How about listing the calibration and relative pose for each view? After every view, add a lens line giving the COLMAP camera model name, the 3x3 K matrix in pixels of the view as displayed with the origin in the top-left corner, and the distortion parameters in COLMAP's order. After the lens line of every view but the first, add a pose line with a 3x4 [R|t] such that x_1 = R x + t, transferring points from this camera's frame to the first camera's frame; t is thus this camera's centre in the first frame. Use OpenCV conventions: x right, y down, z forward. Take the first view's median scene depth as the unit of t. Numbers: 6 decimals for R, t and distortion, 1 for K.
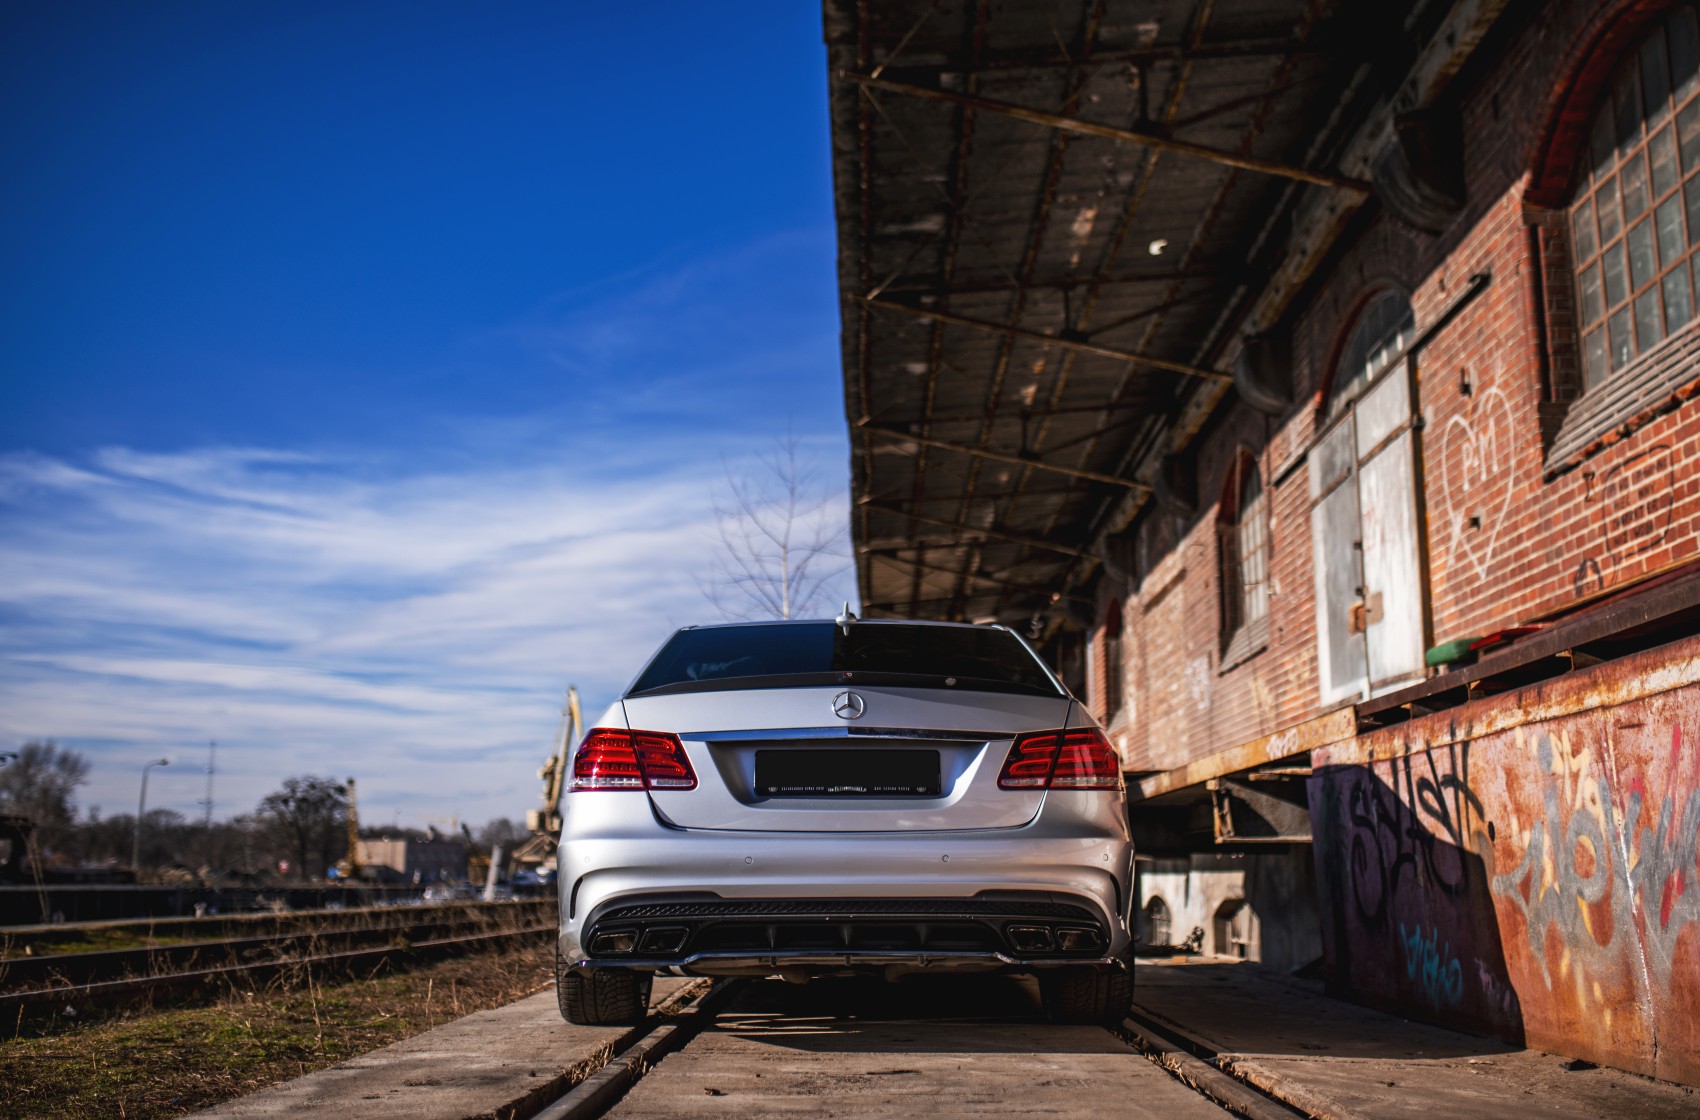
lens RADIAL K [[1731.4, 0, 855.3], [0, 1731.4, 549.4], [0, 0, 1]] dist [-0.089947, 0.132170]
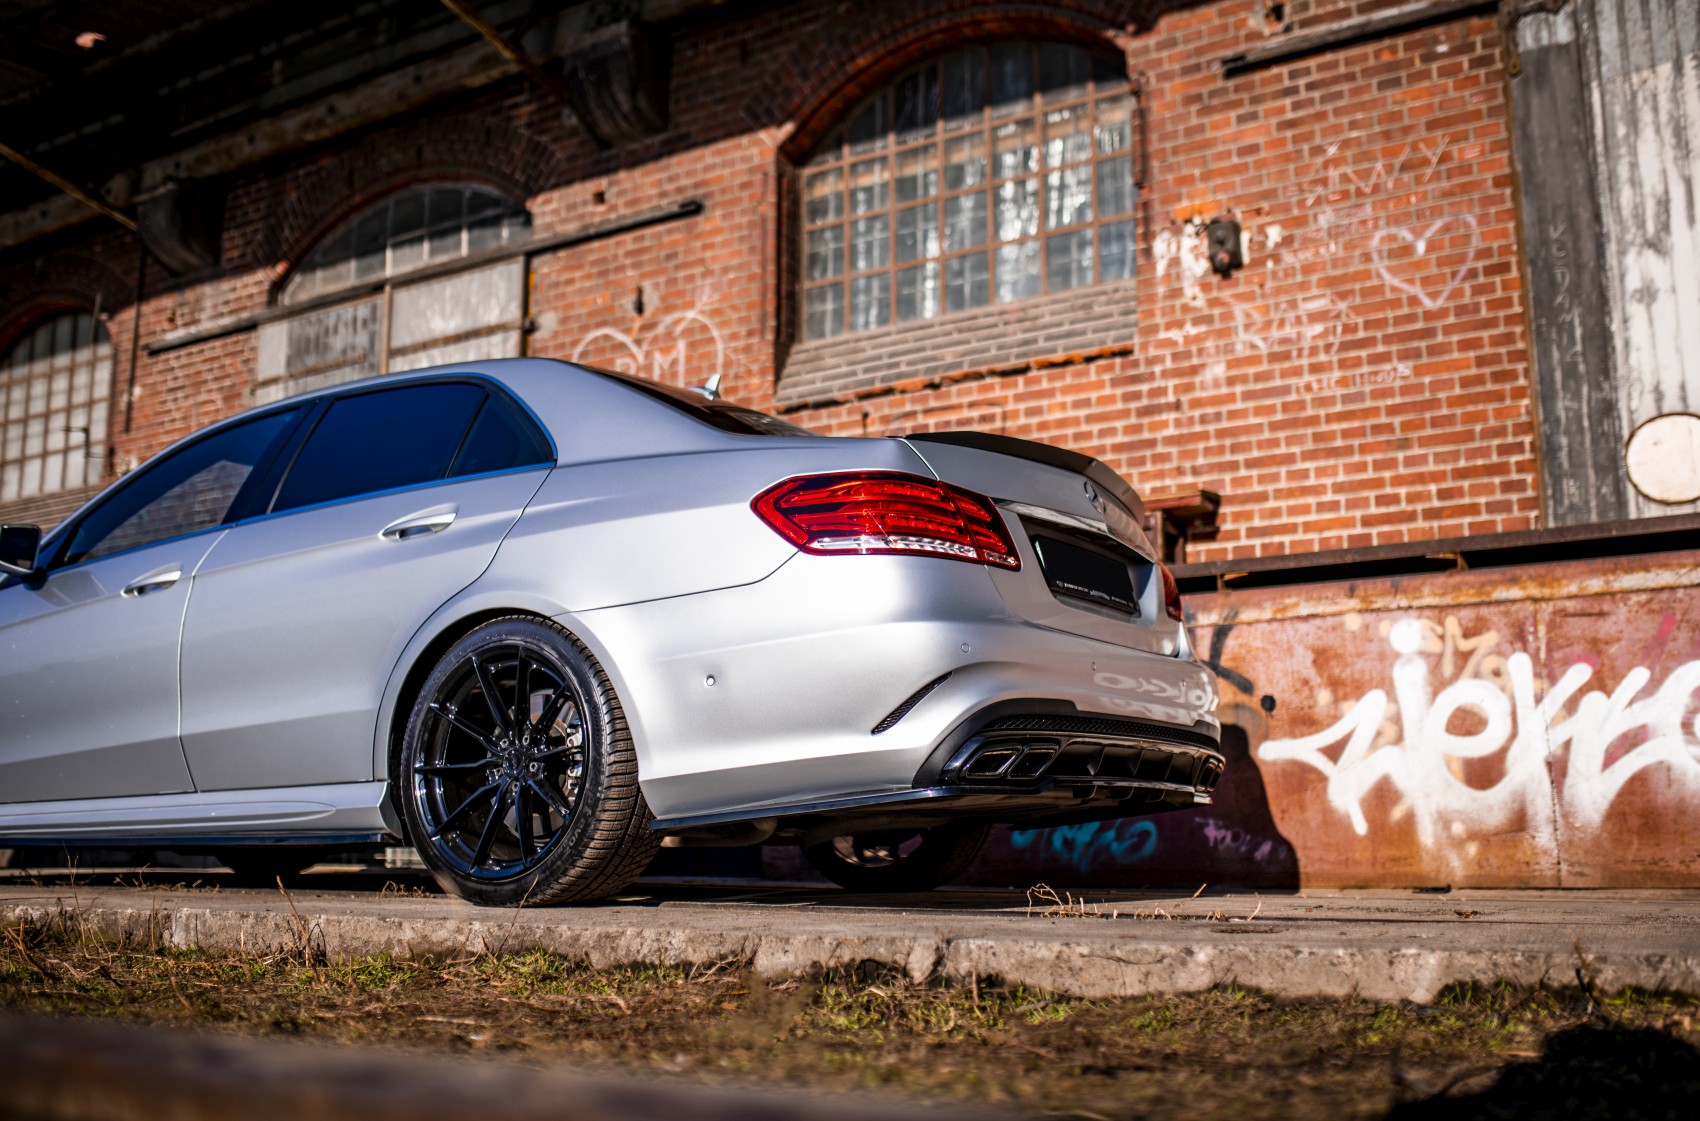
lens RADIAL K [[1674.9, 0, 850.0], [0, 1674.9, 560.5], [0, 0, 1]] dist [-0.065977, 0.106663]
pose [[0.540677, 0.139150, 0.829642, -0.394791], [-0.156568, 0.985638, -0.063279, 0.102817], [-0.826532, -0.095682, 0.554698, 0.349092]]
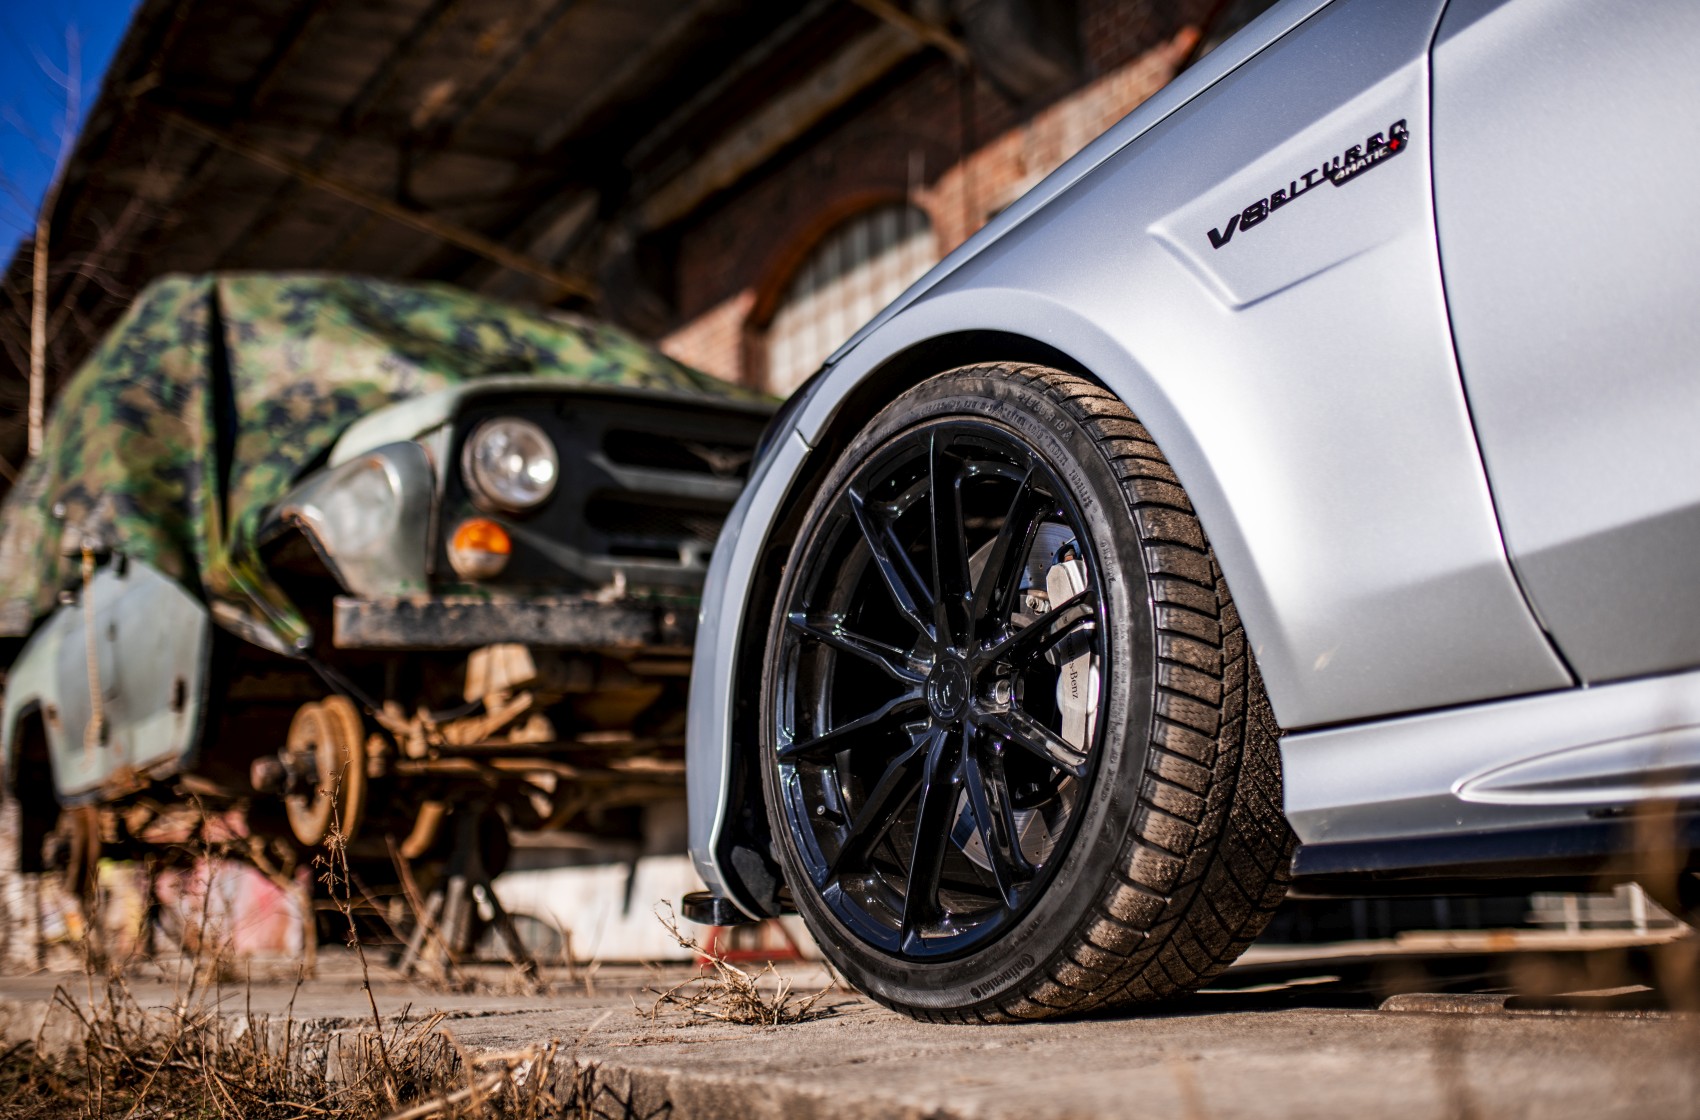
lens RADIAL K [[1731.4, 0, 855.3], [0, 1731.4, 549.4], [0, 0, 1]] dist [-0.089947, 0.132170]
pose [[0.822609, 0.095782, 0.560482, -0.217222], [-0.076591, 0.995392, -0.057693, 0.191796], [-0.563425, 0.004531, 0.826155, 0.795639]]
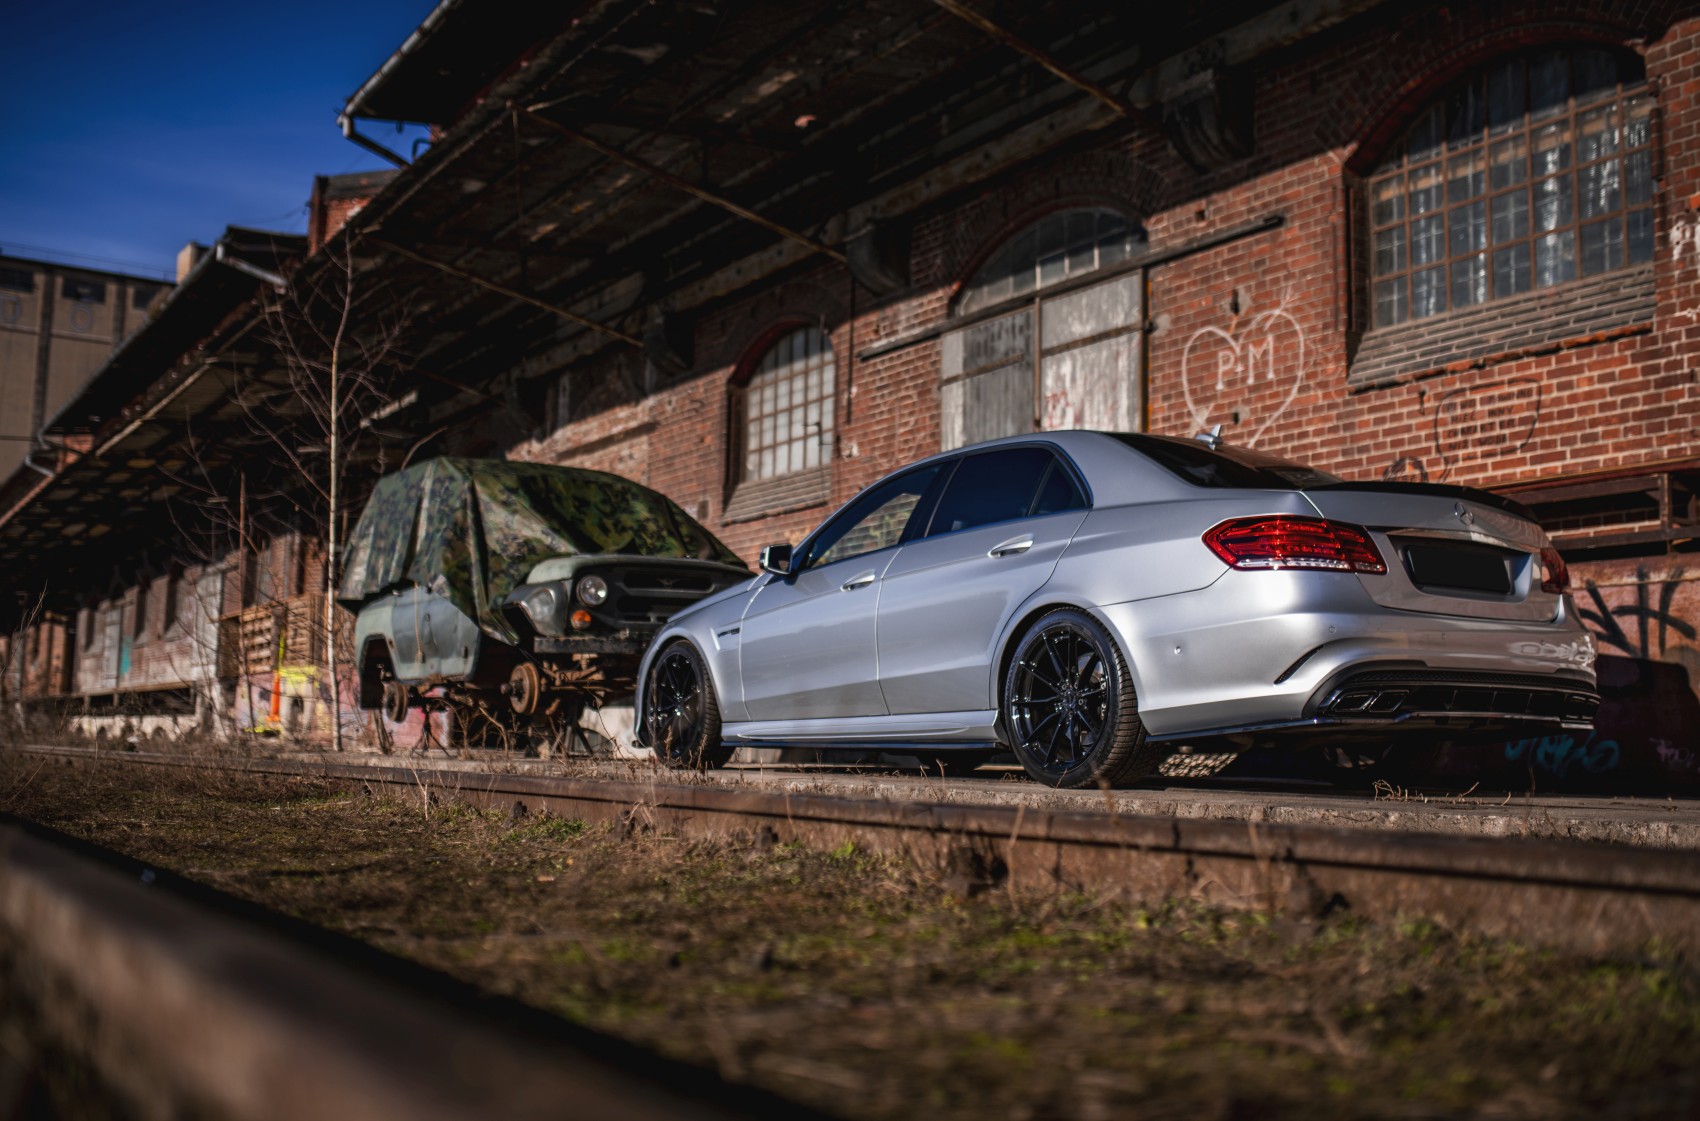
lens RADIAL K [[1674.9, 0, 850.0], [0, 1674.9, 560.5], [0, 0, 1]] dist [-0.065977, 0.106663]
pose [[0.836822, 0.074548, 0.542376, -0.524555], [-0.119787, 0.991613, 0.048523, 0.063129], [-0.534210, -0.105574, 0.838733, 0.141209]]
